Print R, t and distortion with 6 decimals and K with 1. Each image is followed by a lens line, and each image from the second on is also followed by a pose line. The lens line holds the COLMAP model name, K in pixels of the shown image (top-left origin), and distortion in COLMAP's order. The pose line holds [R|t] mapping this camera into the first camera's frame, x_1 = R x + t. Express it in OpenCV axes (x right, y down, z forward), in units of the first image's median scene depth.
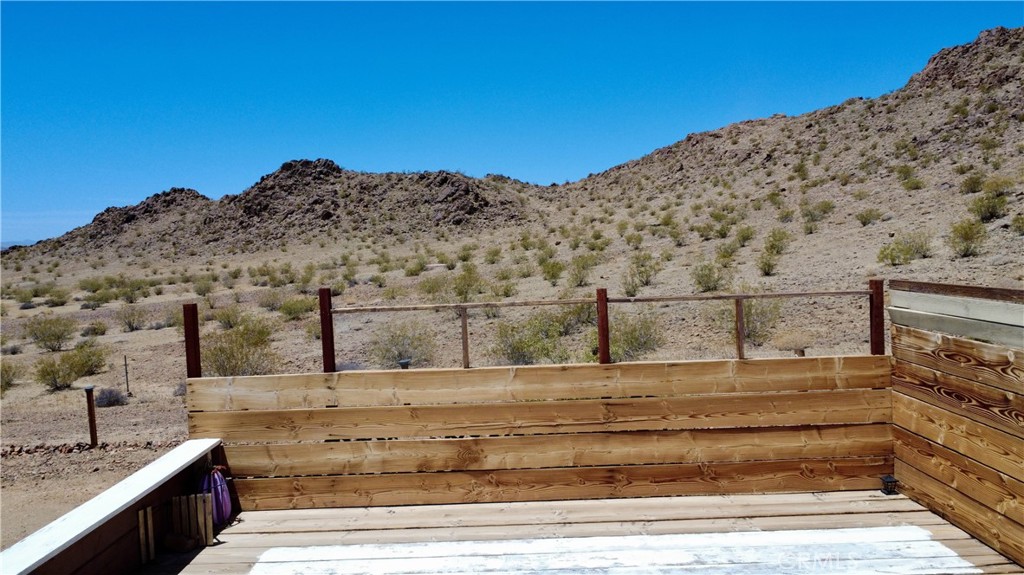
lens RADIAL K [[770.0, 0, 508.6], [0, 770.0, 284.3], [0, 0, 1]] dist [0.003501, -0.005482]
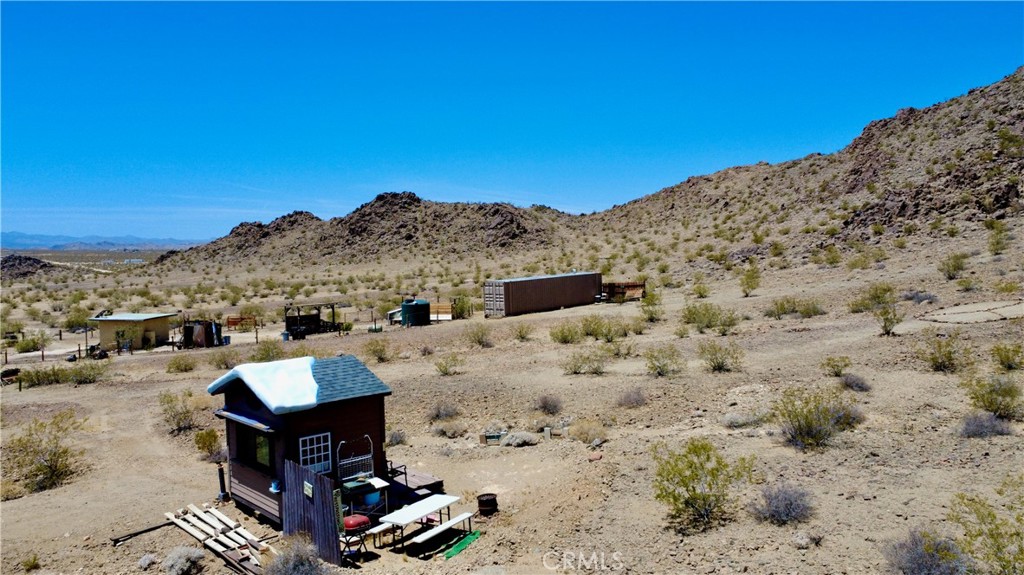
lens RADIAL K [[770.0, 0, 509.3], [0, 770.0, 285.0], [0, 0, 1]] dist [0.003501, -0.005482]
pose [[0.994885, 0.025817, -0.097656, 0.073448], [-0.026232, 0.999651, -0.002972, -0.004871], [0.097545, 0.005519, 0.995216, -0.329494]]
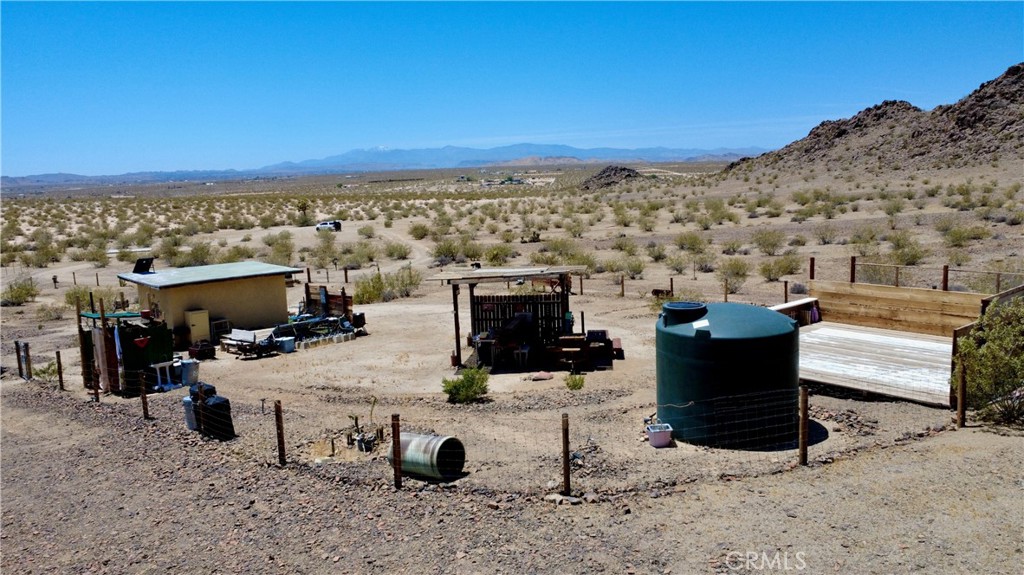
lens RADIAL K [[770.0, 0, 512.0], [0, 770.0, 287.6], [0, 0, 1]] dist [0.003501, -0.005482]
pose [[0.654810, 0.122842, -0.745744, 0.039632], [-0.028133, 0.989981, 0.138372, -0.008638], [0.755270, -0.069627, 0.651705, -0.069314]]
